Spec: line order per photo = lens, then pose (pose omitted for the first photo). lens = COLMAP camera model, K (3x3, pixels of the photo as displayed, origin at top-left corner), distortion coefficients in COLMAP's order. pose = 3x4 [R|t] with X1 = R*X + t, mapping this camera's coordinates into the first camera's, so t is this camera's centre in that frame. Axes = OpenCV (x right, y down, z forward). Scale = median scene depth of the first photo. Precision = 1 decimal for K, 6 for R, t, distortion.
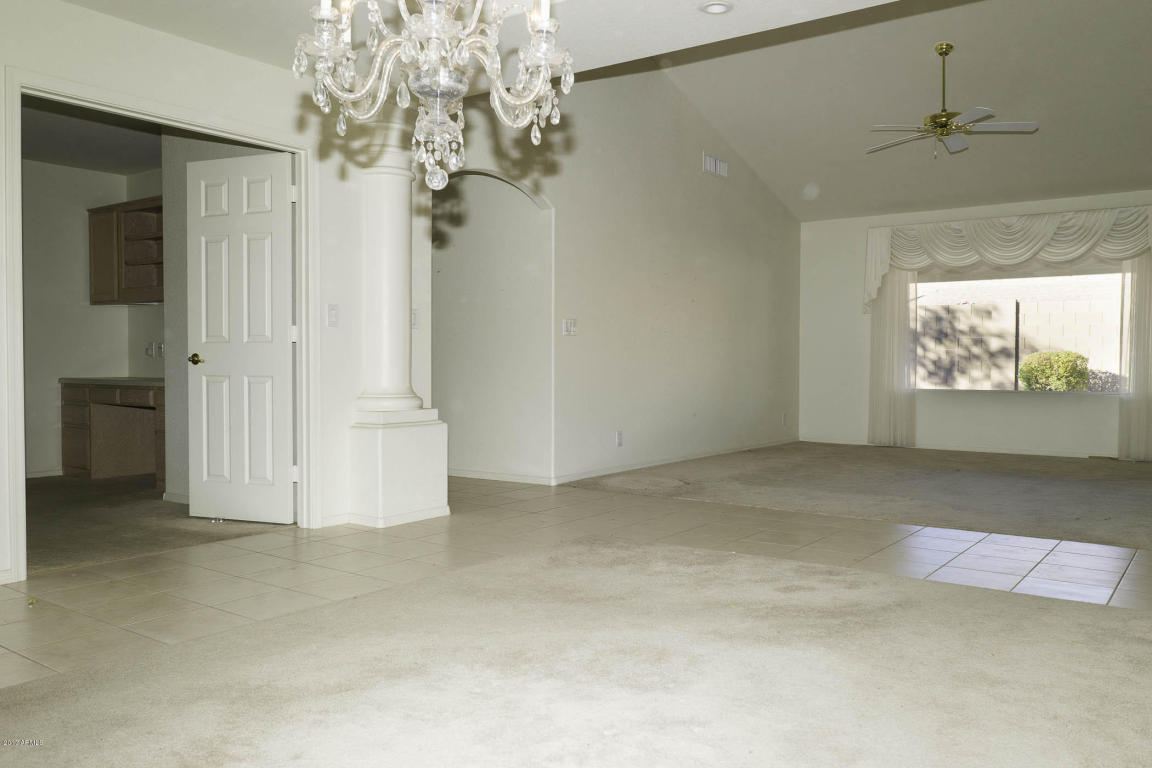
lens RADIAL K [[920.1, 0, 574.9], [0, 920.1, 384.6], [0, 0, 1]] dist [-0.006644, 0.008893]
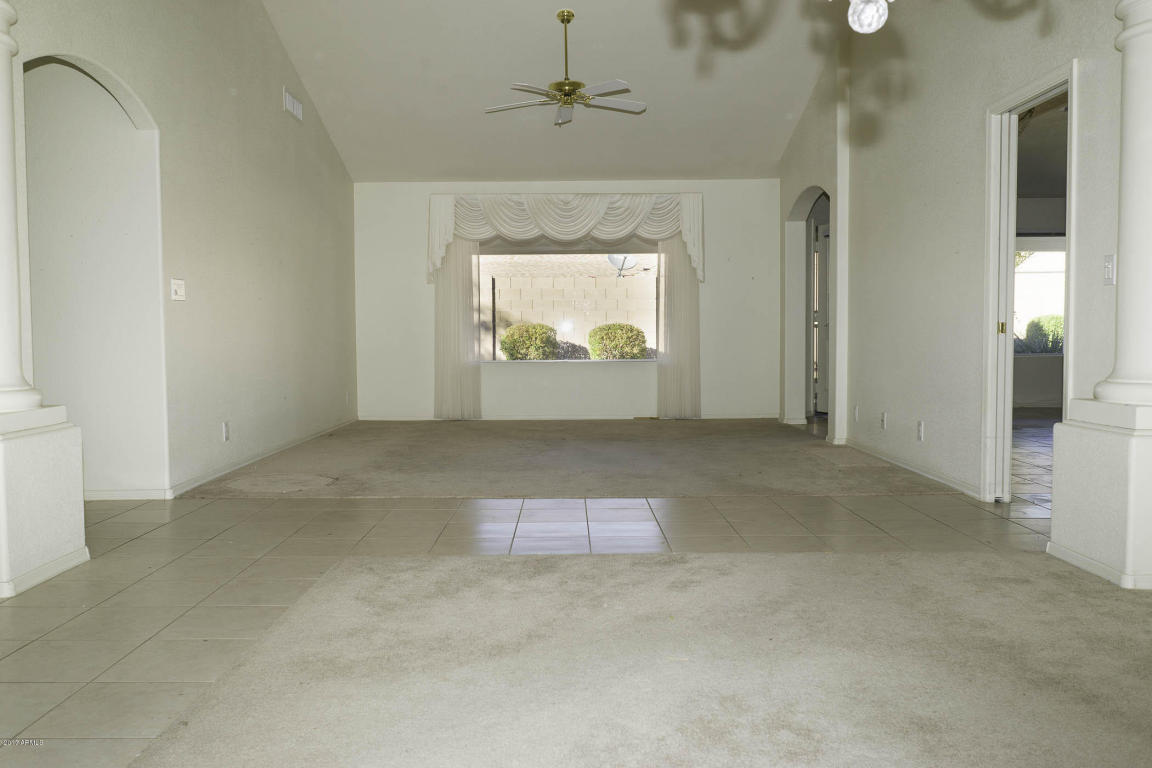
lens RADIAL K [[920.1, 0, 572.5], [0, 920.1, 393.6], [0, 0, 1]] dist [-0.006644, 0.008893]
pose [[0.803460, -0.046067, 0.593573, -0.156537], [0.024055, 0.998700, 0.044949, -0.002600], [-0.594872, -0.021837, 0.803524, 0.150151]]
